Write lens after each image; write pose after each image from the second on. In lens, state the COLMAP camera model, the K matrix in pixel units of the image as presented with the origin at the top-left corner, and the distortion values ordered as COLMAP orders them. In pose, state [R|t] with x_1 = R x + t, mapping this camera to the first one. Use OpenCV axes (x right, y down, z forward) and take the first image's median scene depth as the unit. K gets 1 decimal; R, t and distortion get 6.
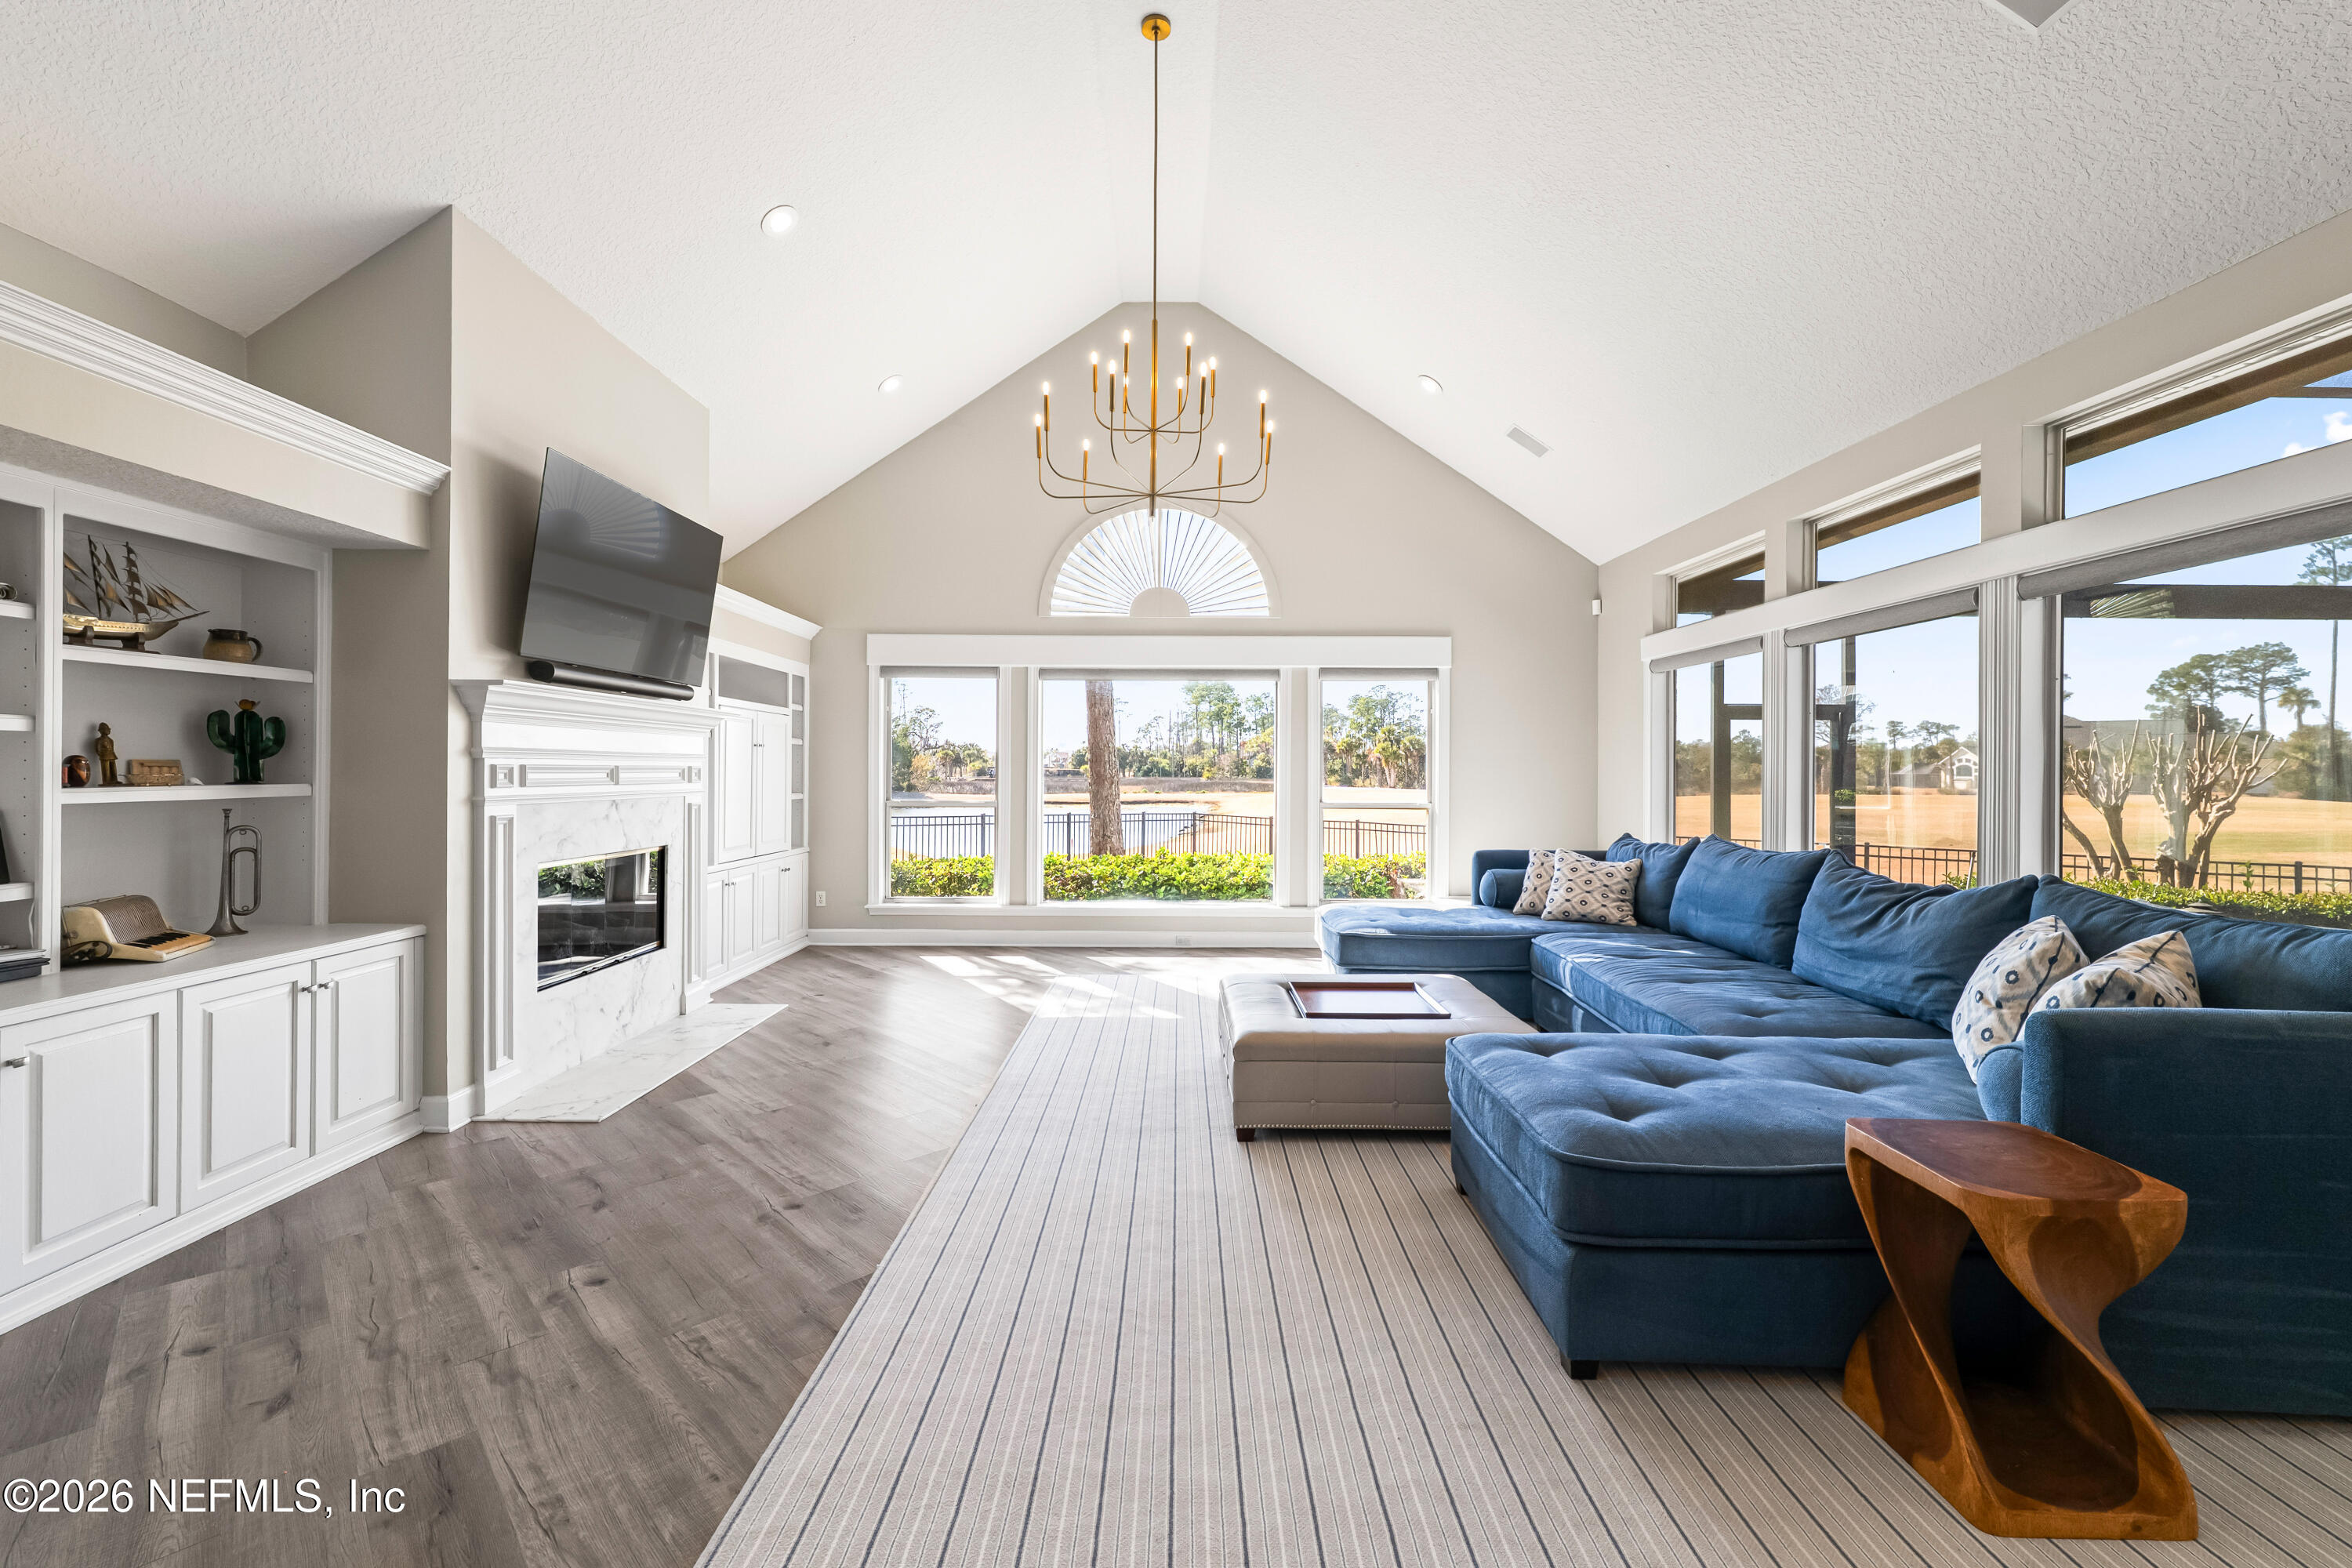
lens RADIAL K [[945.7, 0, 1150.7], [0, 945.7, 765.5], [0, 0, 1]] dist [0.000368, 0.000064]
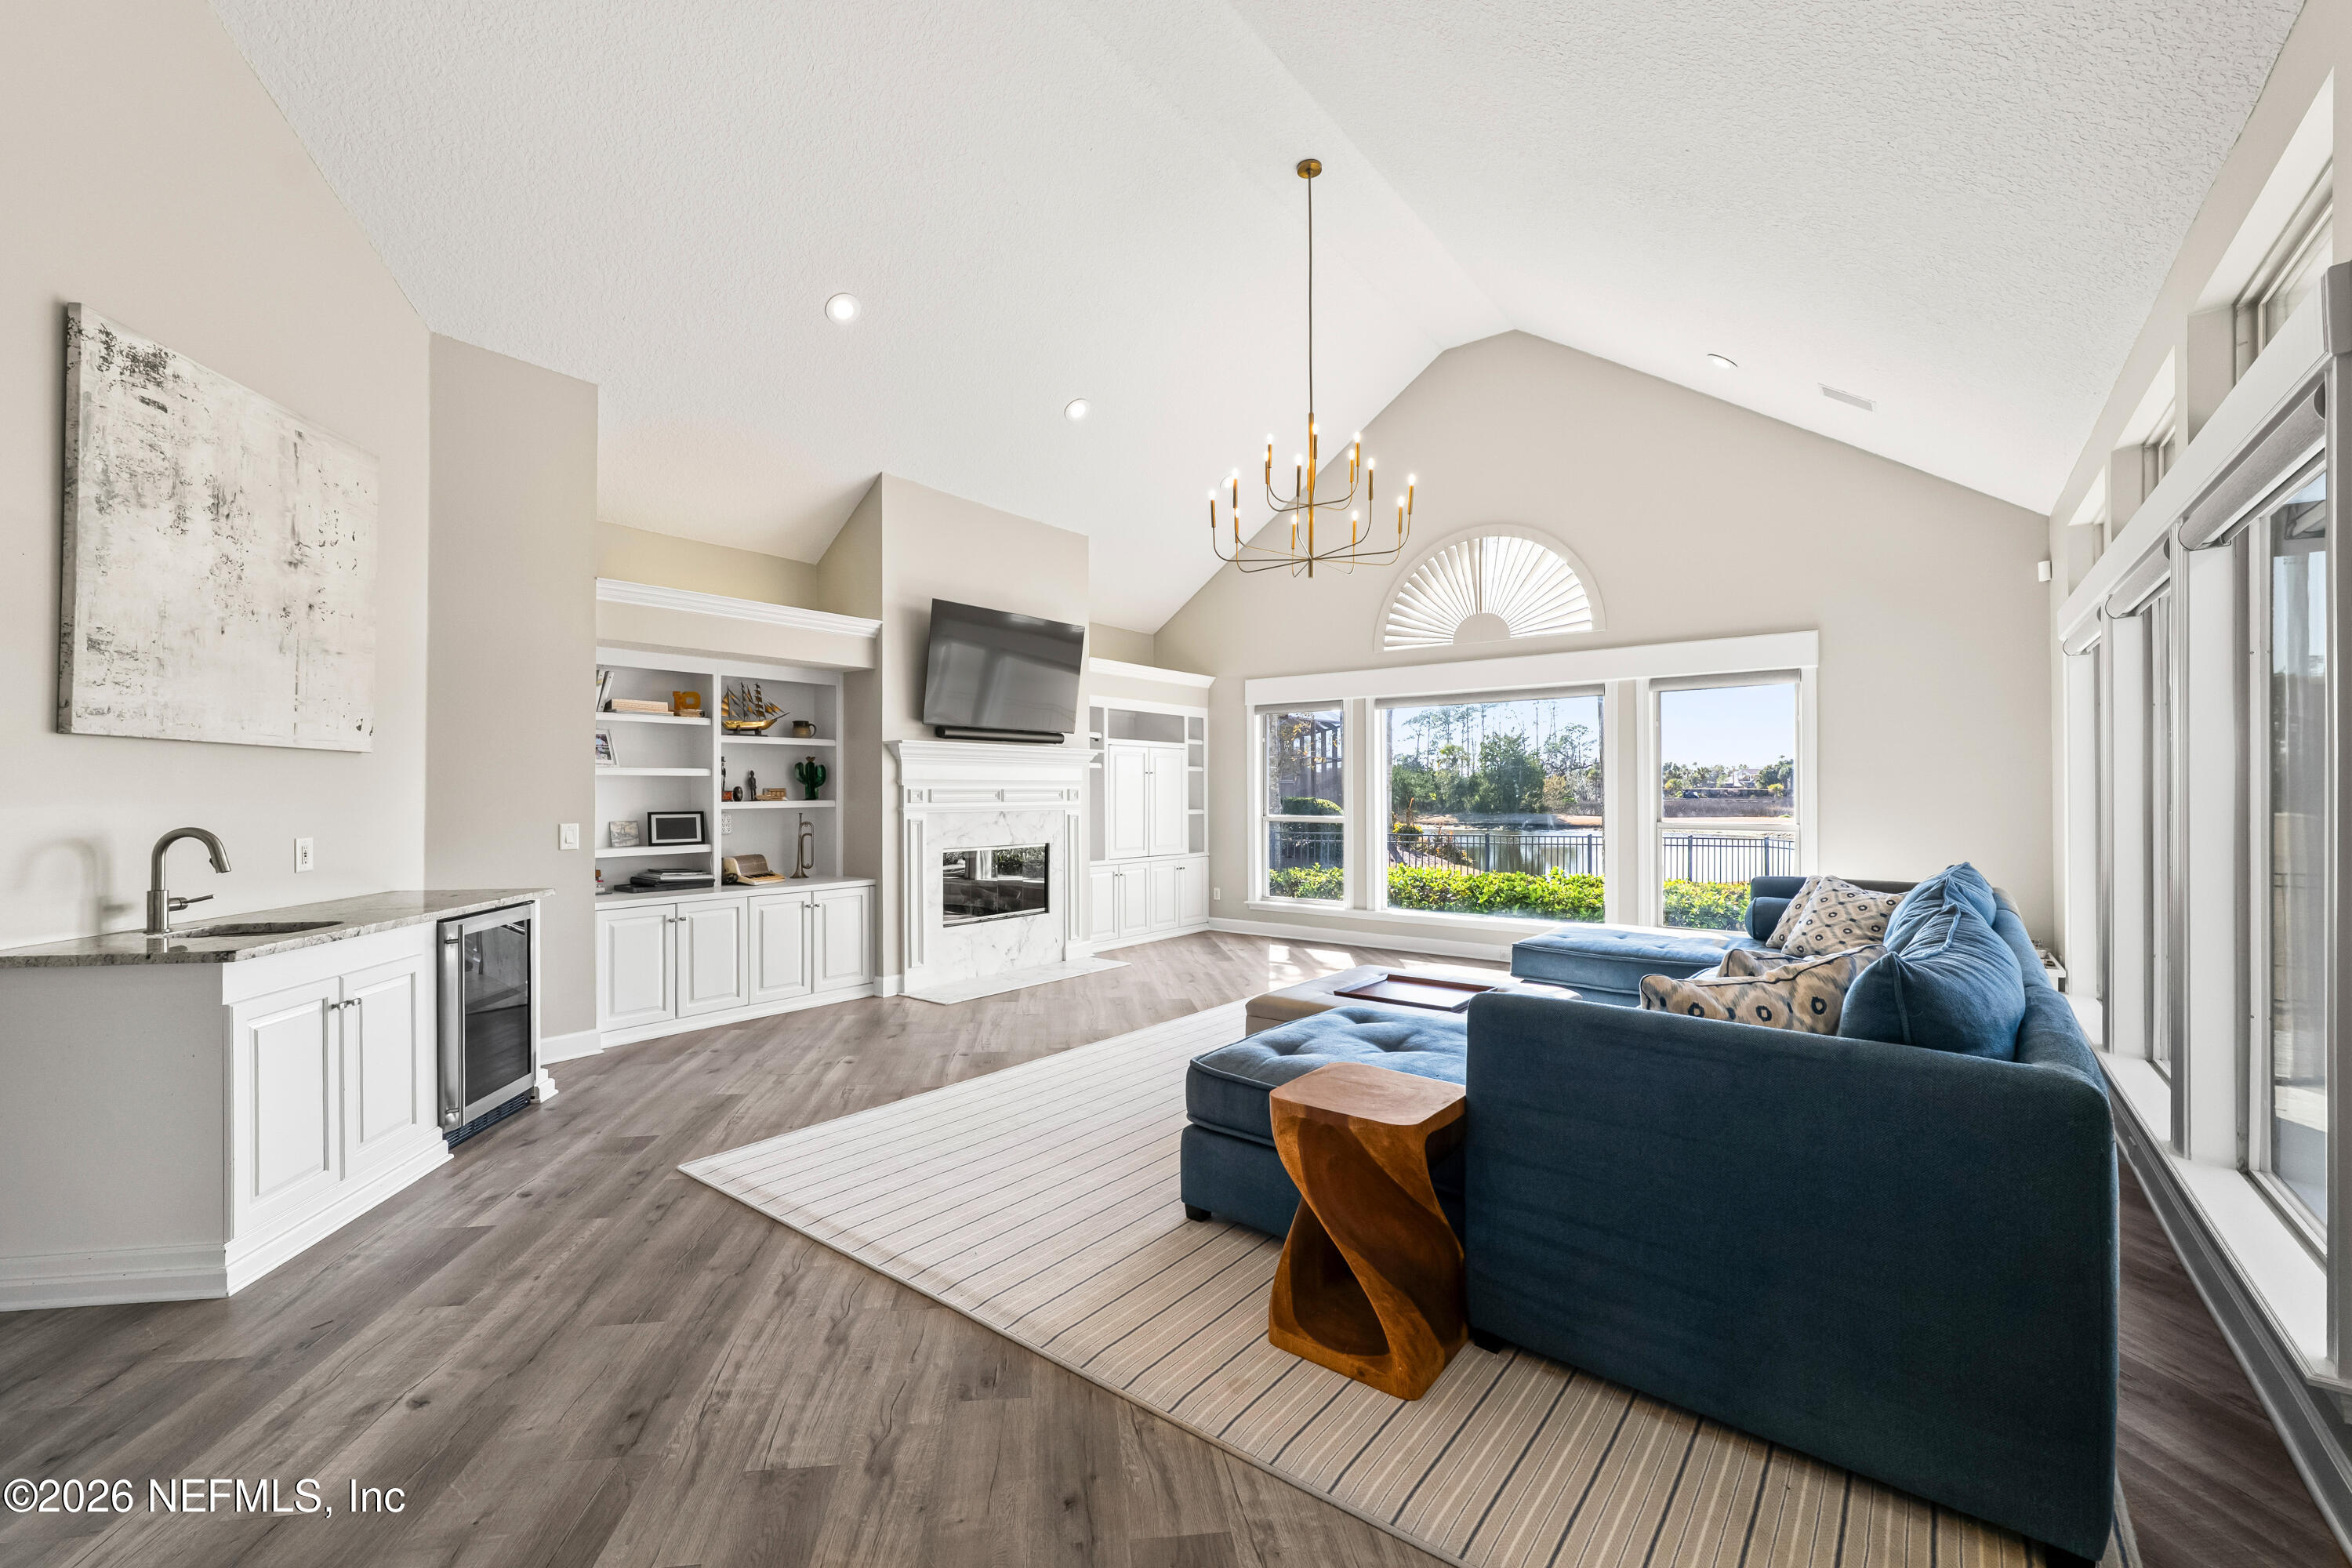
lens RADIAL K [[957.8, 0, 1170.6], [0, 957.8, 778.8], [0, 0, 1]] dist [0.000270, -0.000012]
pose [[0.792450, -0.015234, -0.609747, 0.568488], [0.009808, 0.999877, -0.012234, 0.004750], [0.609858, 0.003714, 0.792502, -0.065543]]
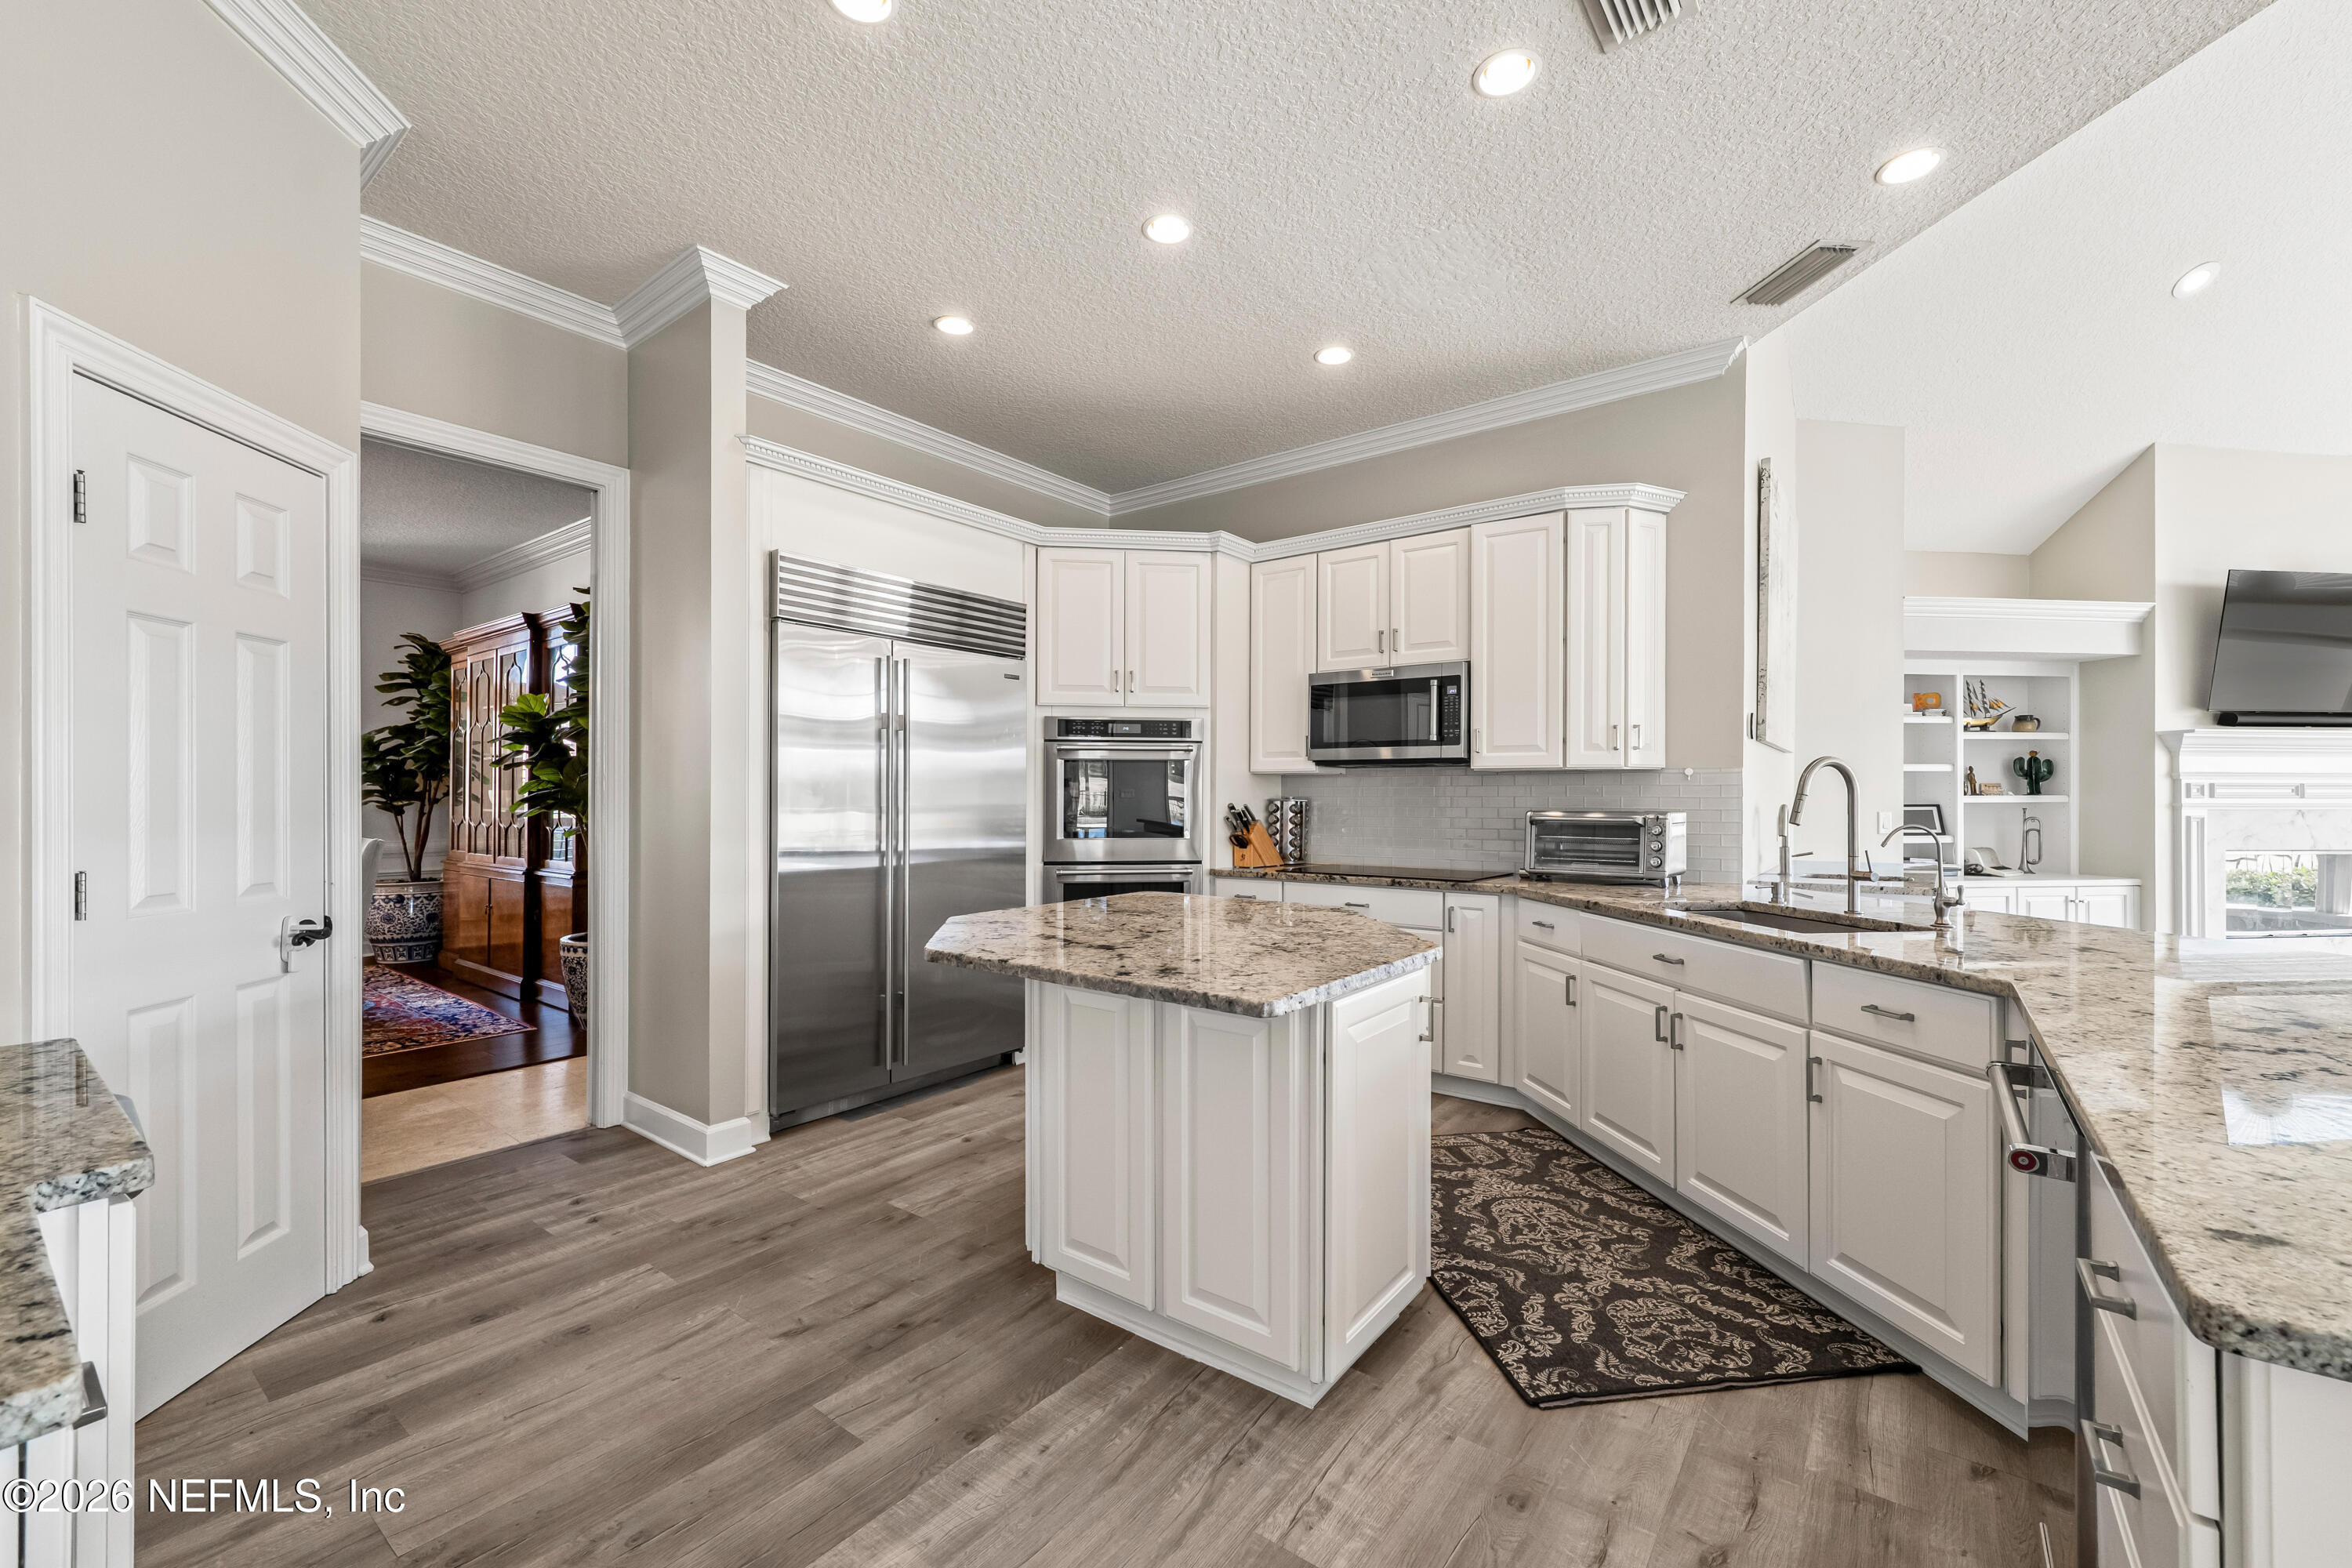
lens RADIAL K [[962.4, 0, 1181.5], [0, 962.4, 796.7], [0, 0, 1]] dist [-0.000383, 0.000046]
pose [[0.145893, -0.007175, -0.989274, 0.490378], [0.004781, 0.999967, -0.006548, 0.018459], [0.989289, -0.003775, 0.145922, -0.678320]]
